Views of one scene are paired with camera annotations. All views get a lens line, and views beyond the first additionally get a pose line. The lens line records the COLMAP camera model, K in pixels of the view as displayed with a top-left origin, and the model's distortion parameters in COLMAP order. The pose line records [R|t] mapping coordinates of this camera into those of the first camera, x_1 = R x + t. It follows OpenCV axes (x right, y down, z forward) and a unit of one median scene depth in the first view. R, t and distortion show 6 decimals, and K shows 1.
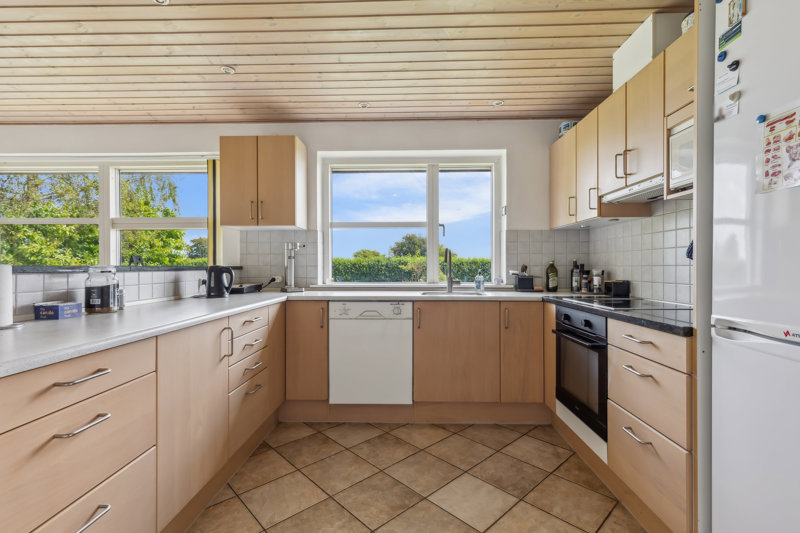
lens RADIAL K [[368.4, 0, 400.9], [0, 368.4, 265.7], [0, 0, 1]] dist [0.015047, -0.001141]
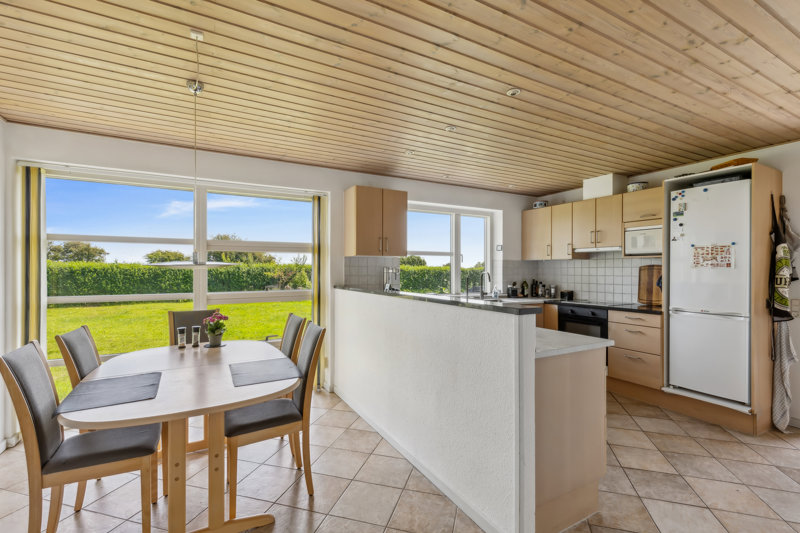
lens RADIAL K [[368.4, 0, 399.1], [0, 368.4, 267.1], [0, 0, 1]] dist [0.015047, -0.001141]
pose [[0.855334, 0.004077, 0.518060, -1.279870], [-0.003180, 0.999992, -0.002620, -0.083084], [-0.518067, 0.000593, 0.855340, -0.196985]]
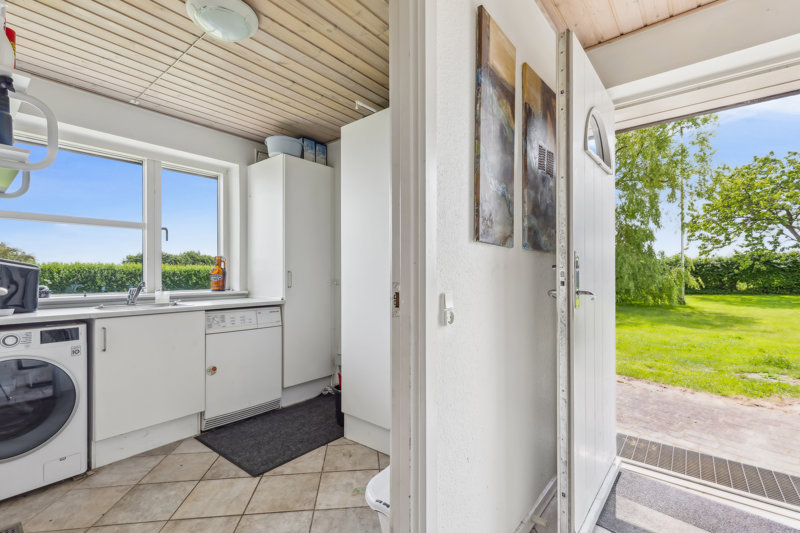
lens RADIAL K [[368.4, 0, 392.4], [0, 368.4, 274.9], [0, 0, 1]] dist [0.015047, -0.001141]
pose [[0.620855, -0.000644, 0.783925, -0.377454], [-0.005245, 0.999974, 0.004975, -0.001546], [-0.783908, -0.007200, 0.620836, -0.048015]]
